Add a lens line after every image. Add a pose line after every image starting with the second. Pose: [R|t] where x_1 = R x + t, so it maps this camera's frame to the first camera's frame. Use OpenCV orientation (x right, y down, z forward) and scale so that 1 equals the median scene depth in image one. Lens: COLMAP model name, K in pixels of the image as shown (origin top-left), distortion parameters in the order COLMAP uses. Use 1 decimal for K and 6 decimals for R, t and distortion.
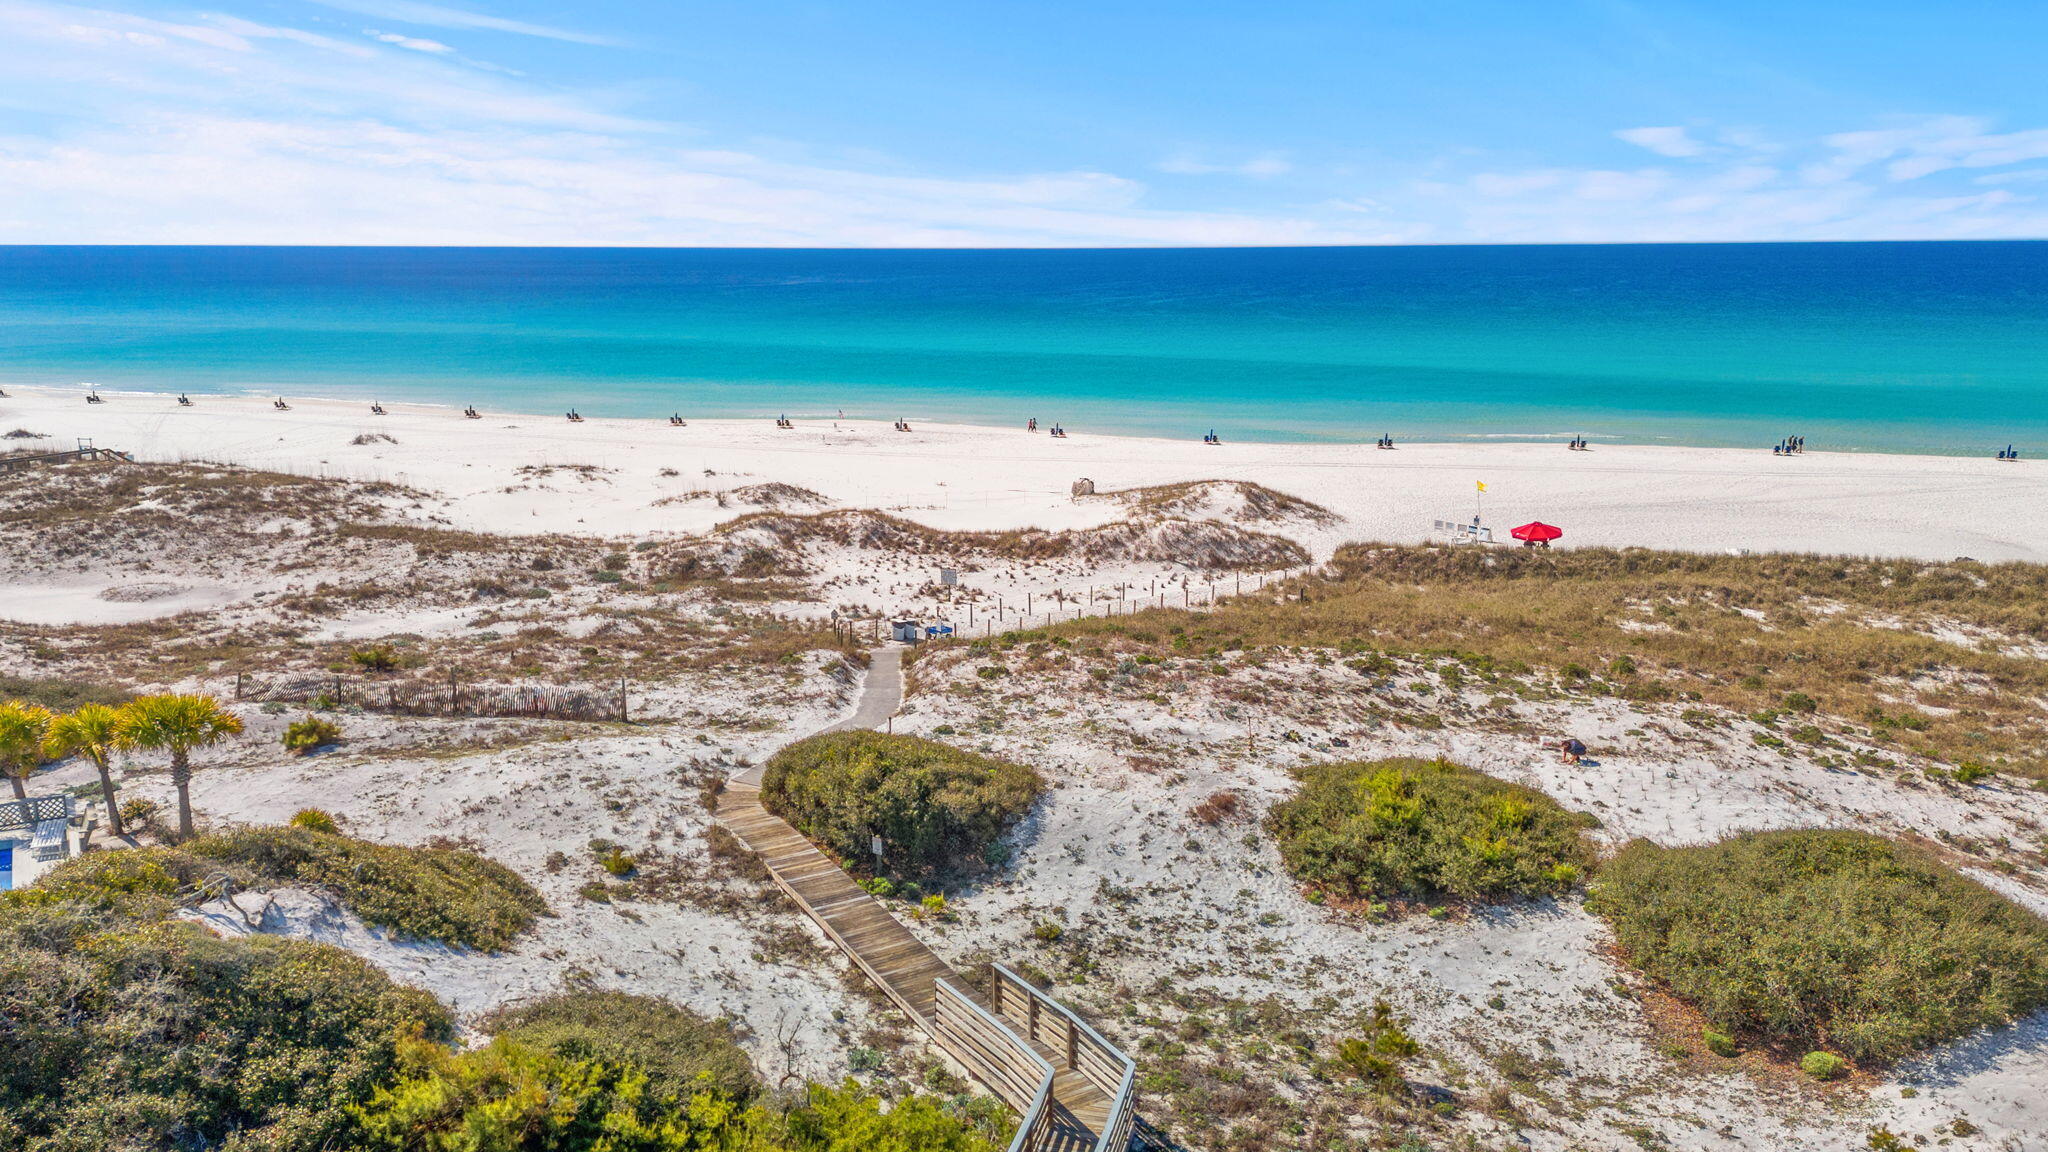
lens RADIAL K [[1512.8, 0, 1023.5], [0, 1512.8, 552.1], [0, 0, 1]] dist [0.088701, -0.153025]
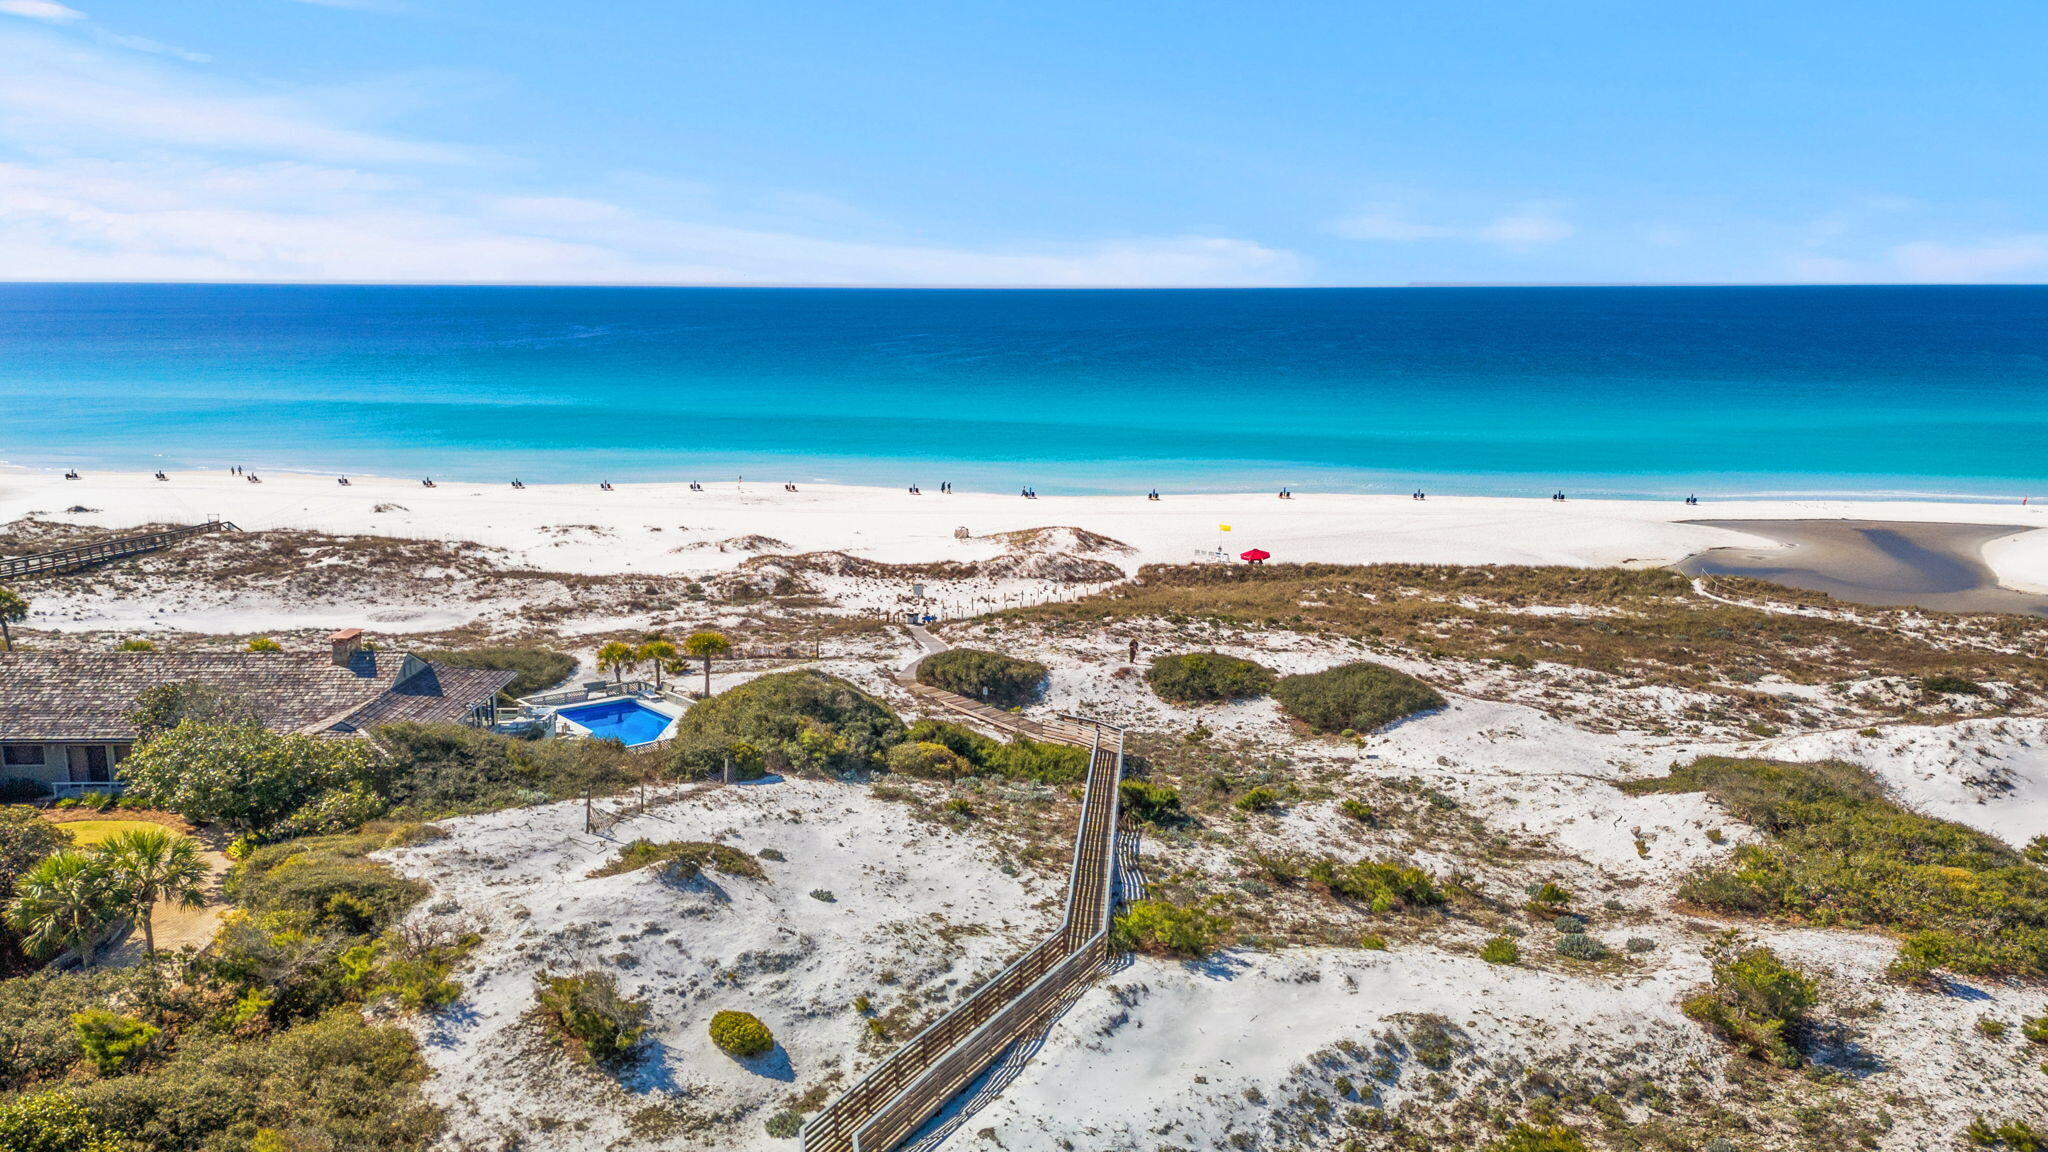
lens RADIAL K [[1515.5, 0, 1026.0], [0, 1515.5, 520.4], [0, 0, 1]] dist [0.100530, -0.148907]
pose [[0.985909, -0.021290, 0.165920, -0.209749], [0.028968, 0.998612, -0.043995, 0.016906], [-0.164753, 0.048181, 0.985157, -0.673636]]
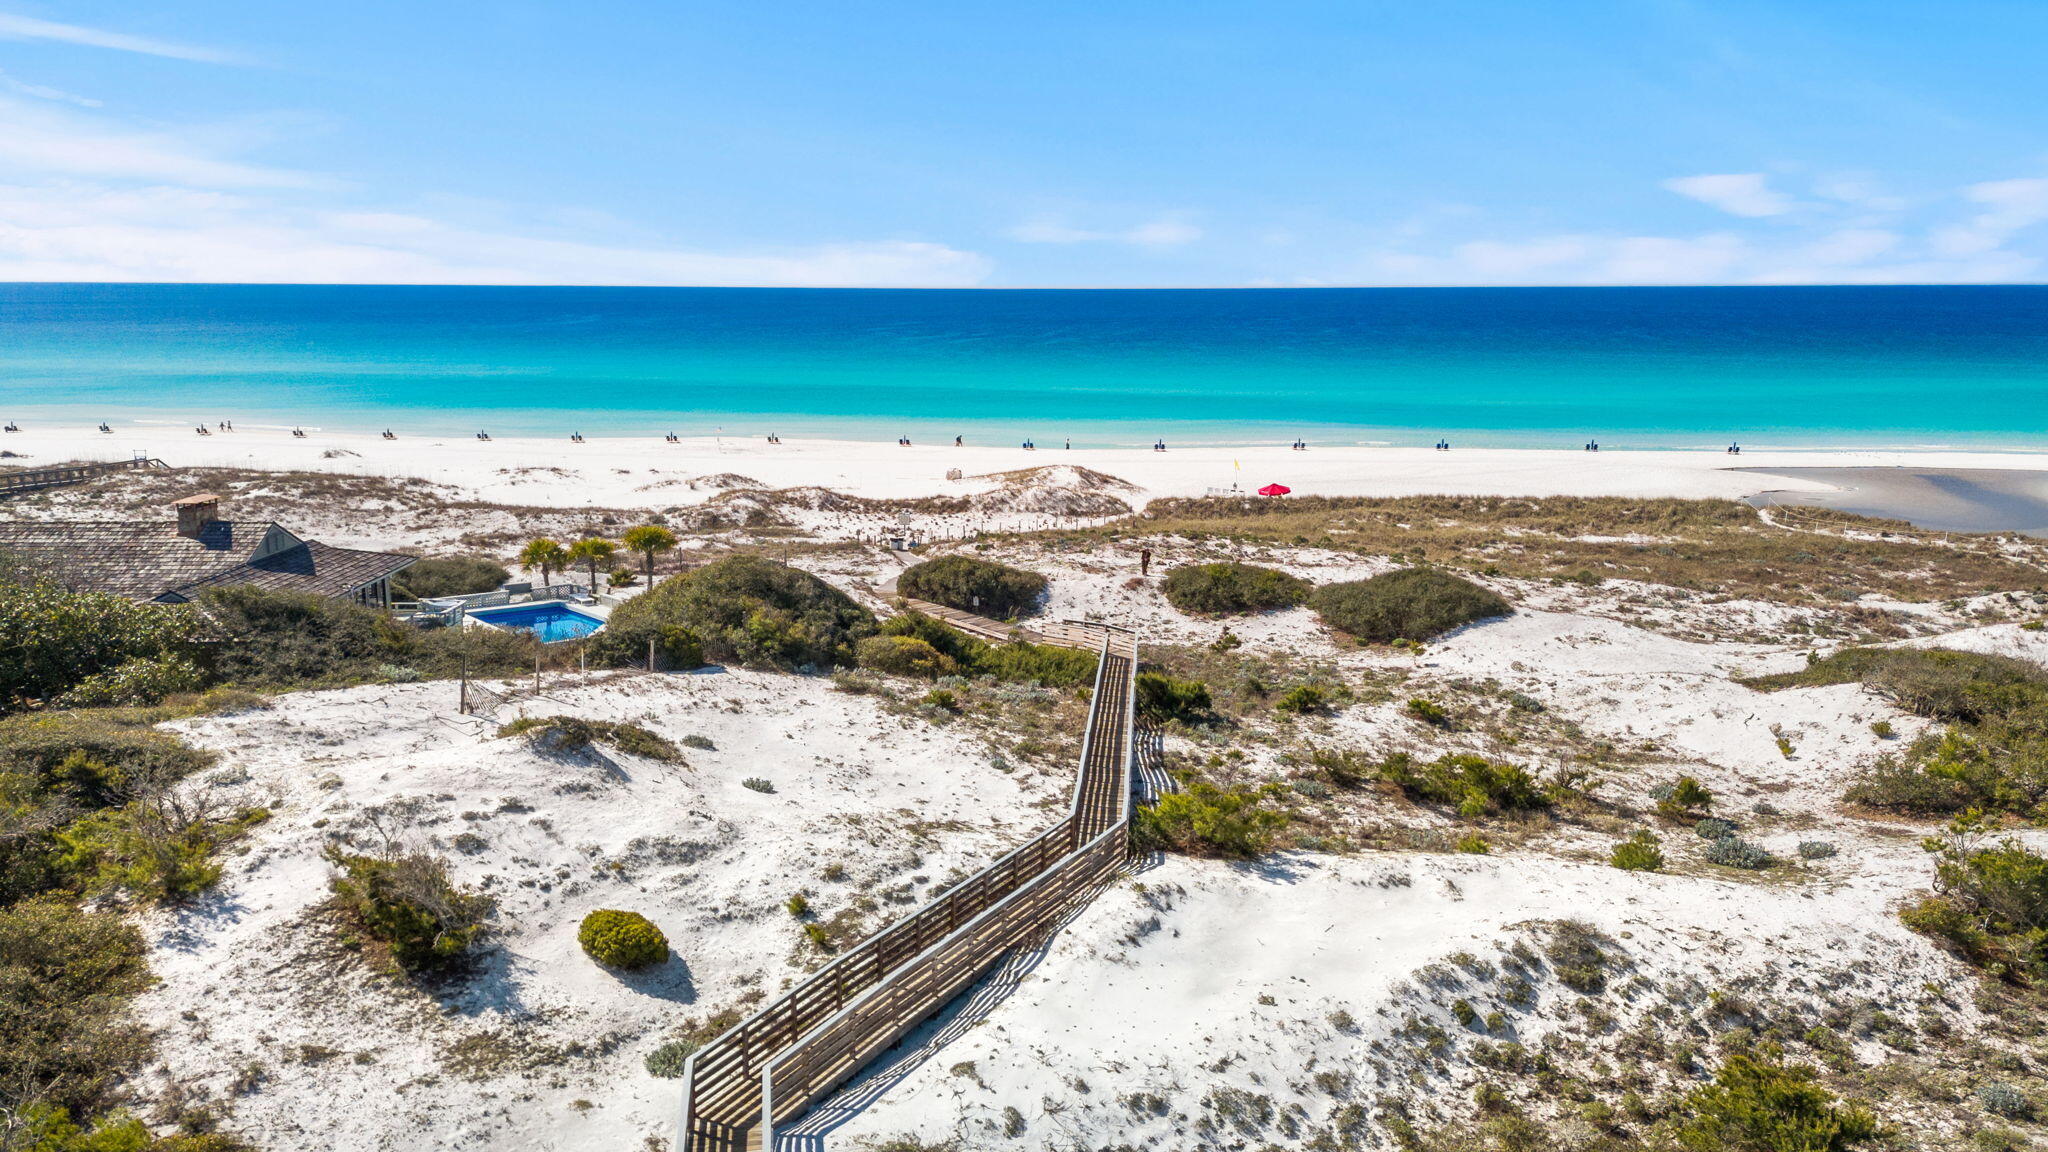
lens RADIAL K [[1516.1, 0, 1026.2], [0, 1516.1, 533.0], [0, 0, 1]] dist [0.085737, -0.096446]
pose [[0.985711, -0.022422, 0.166943, -0.183760], [0.028811, 0.998938, -0.035949, 0.088459], [-0.165960, 0.040245, 0.985311, -0.510660]]
